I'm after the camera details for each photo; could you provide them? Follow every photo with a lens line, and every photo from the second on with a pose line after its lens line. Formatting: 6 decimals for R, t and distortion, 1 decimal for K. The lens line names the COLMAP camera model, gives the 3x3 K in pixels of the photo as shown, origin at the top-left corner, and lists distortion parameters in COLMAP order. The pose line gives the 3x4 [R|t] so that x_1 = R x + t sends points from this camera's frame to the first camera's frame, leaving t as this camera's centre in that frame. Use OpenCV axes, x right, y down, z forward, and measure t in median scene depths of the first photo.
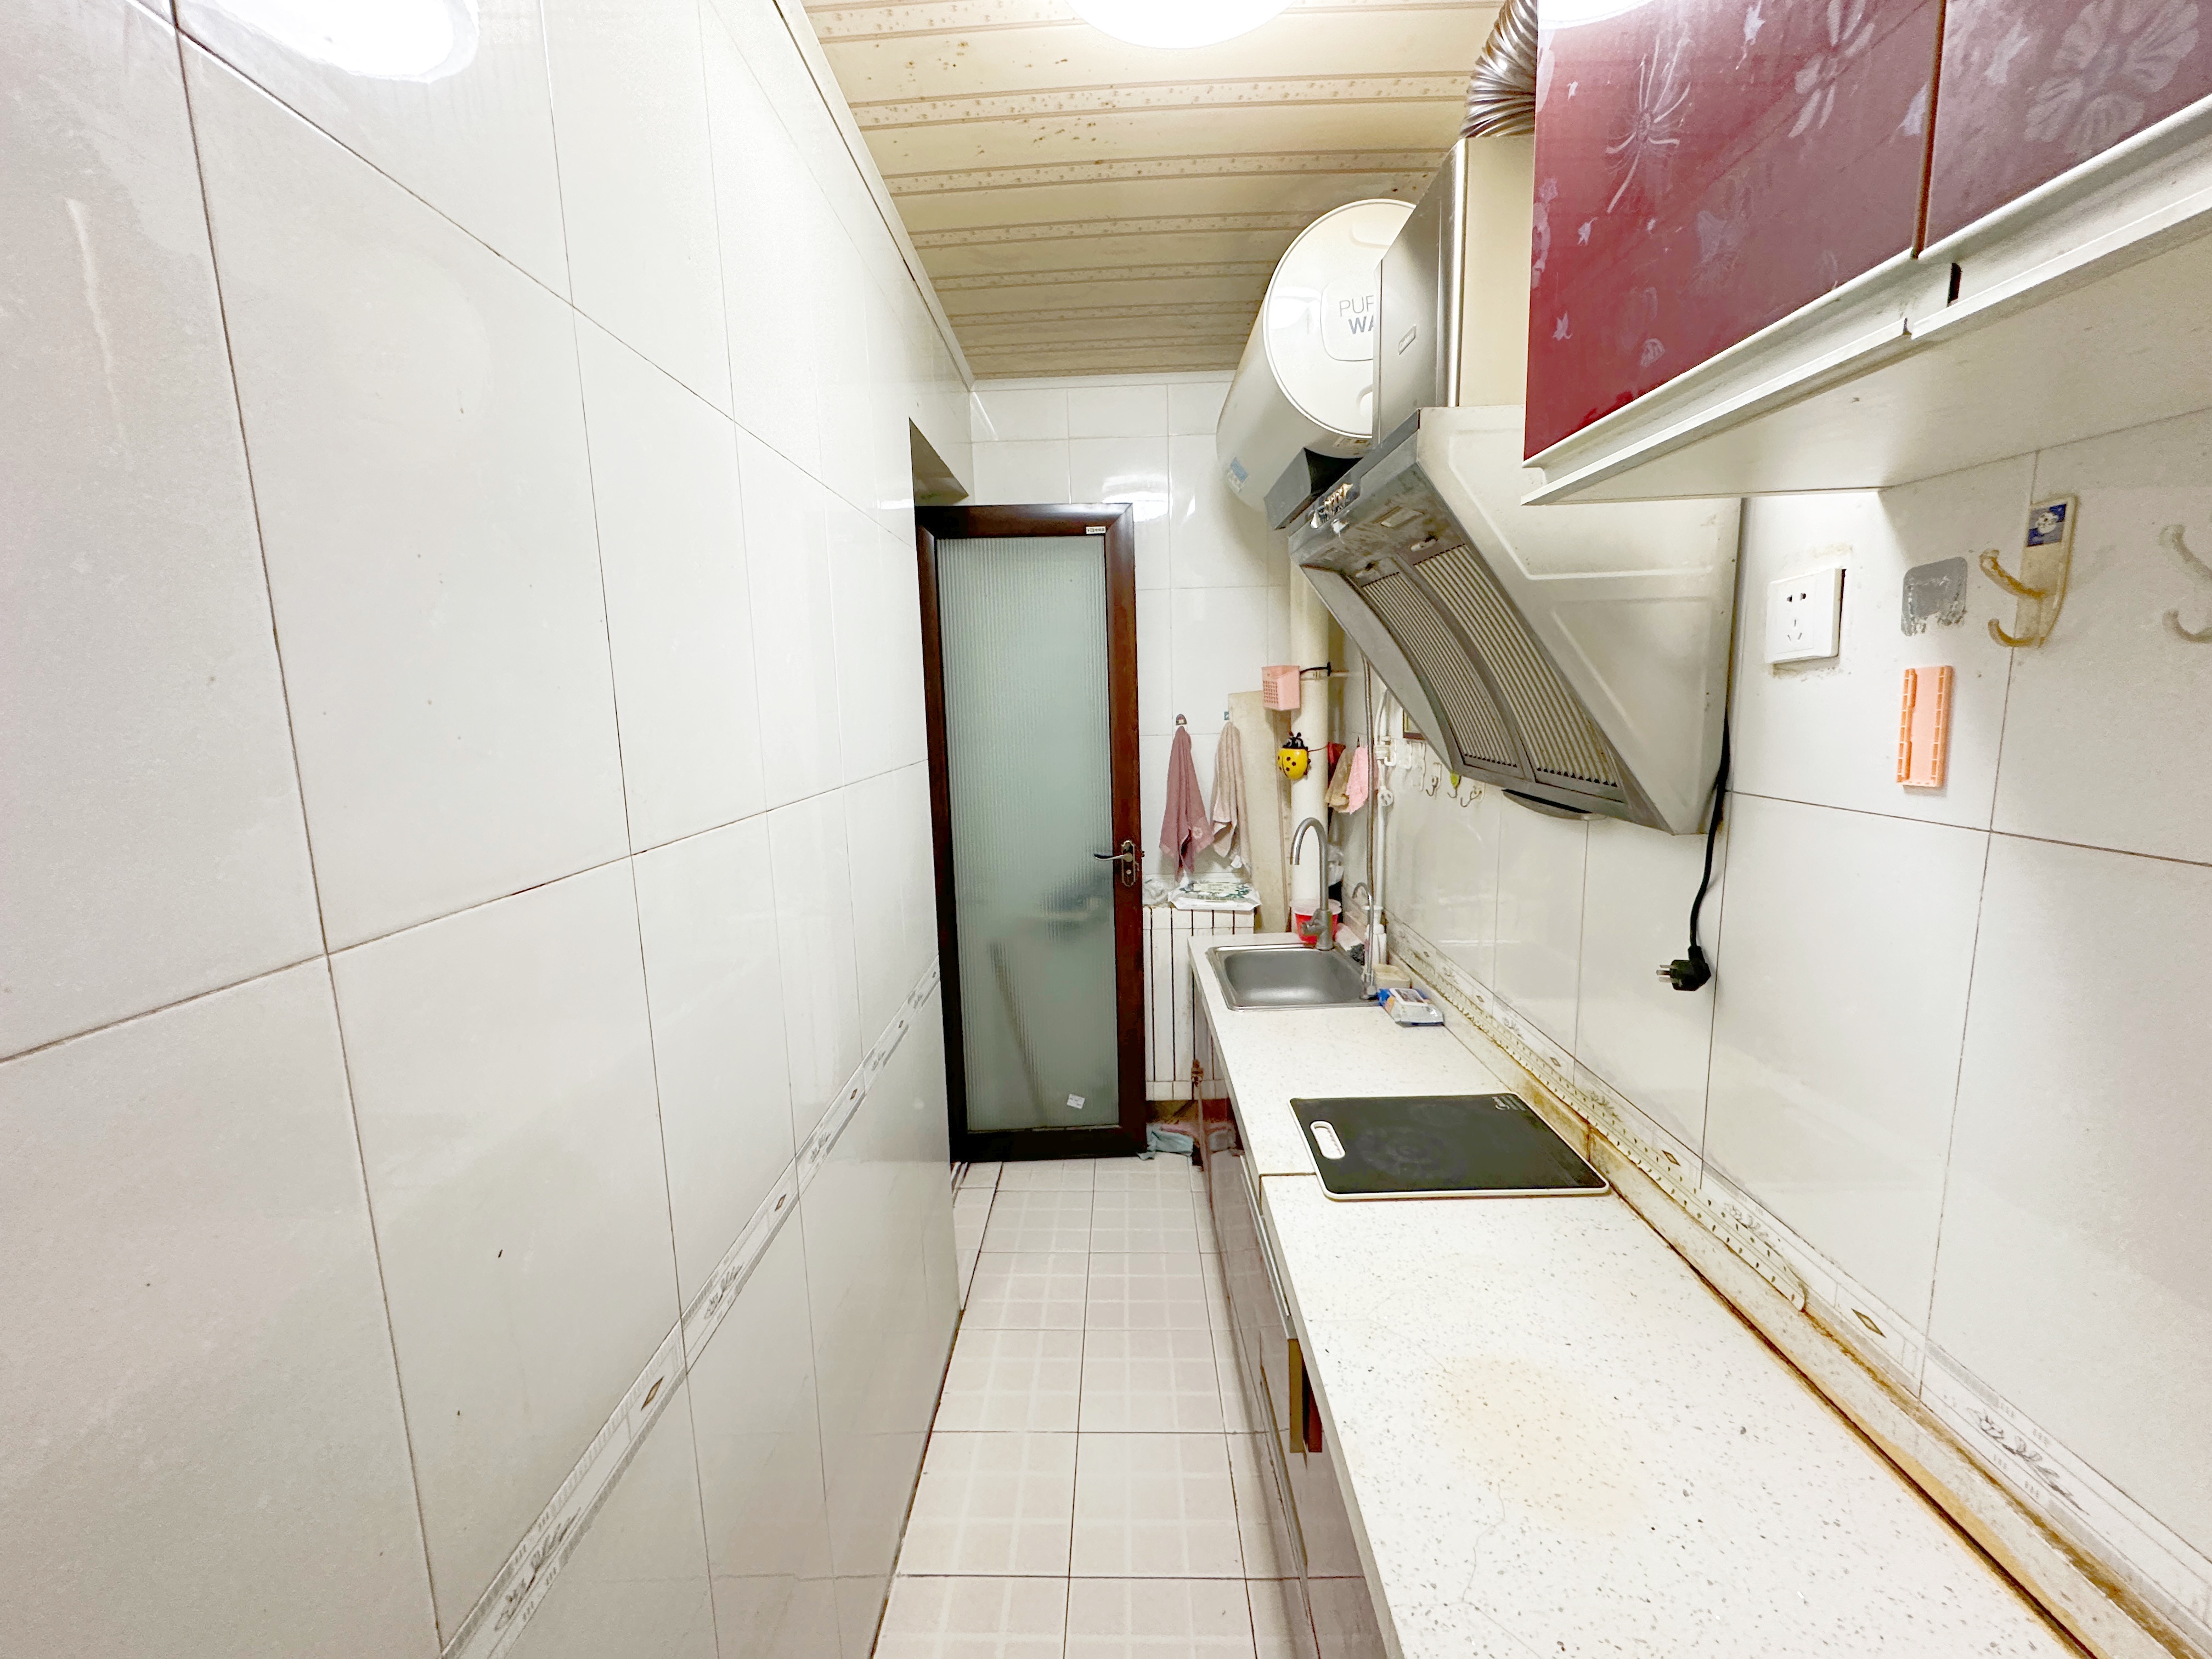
lens RADIAL K [[886.5, 0, 1101.2], [0, 886.5, 826.6], [0, 0, 1]] dist [-0.001435, -0.000163]
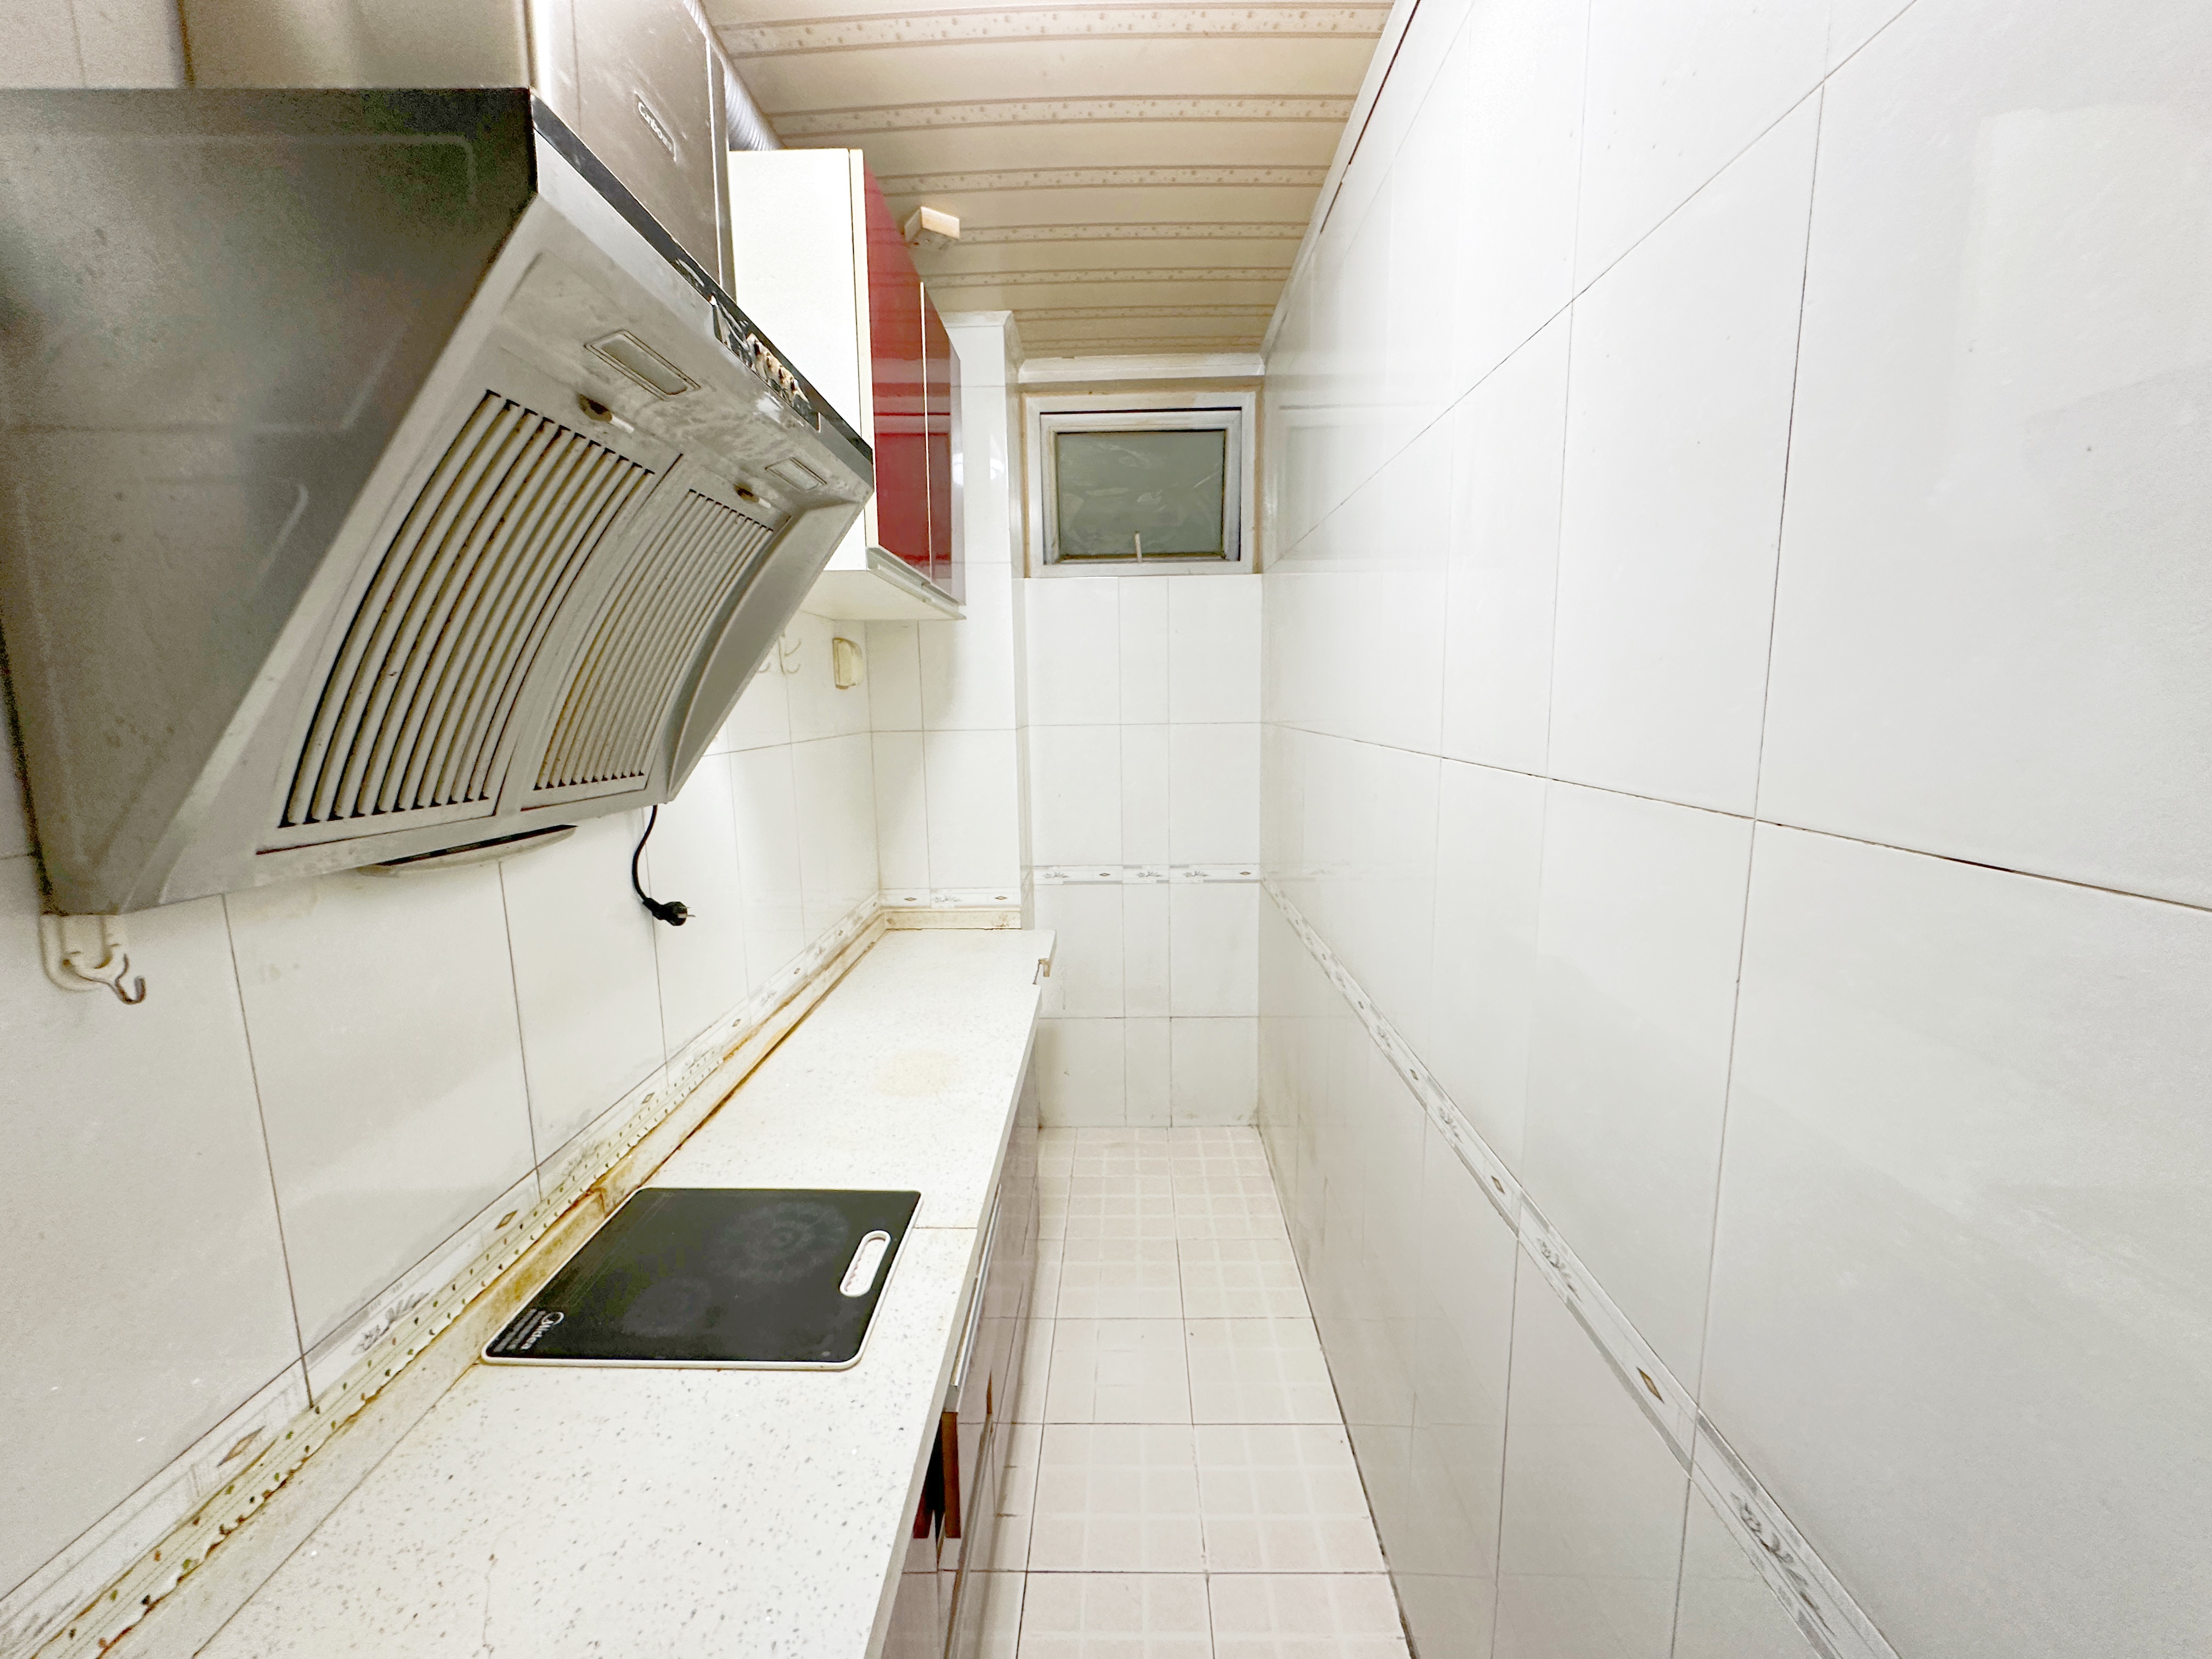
lens RADIAL K [[886.5, 0, 1109.6], [0, 886.5, 828.5], [0, 0, 1]] dist [-0.001435, -0.000163]
pose [[-0.999809, 0.010759, 0.016306, 0.026754], [0.015227, 0.952083, 0.305461, -0.261799], [-0.012239, 0.305651, -0.952065, 1.759462]]
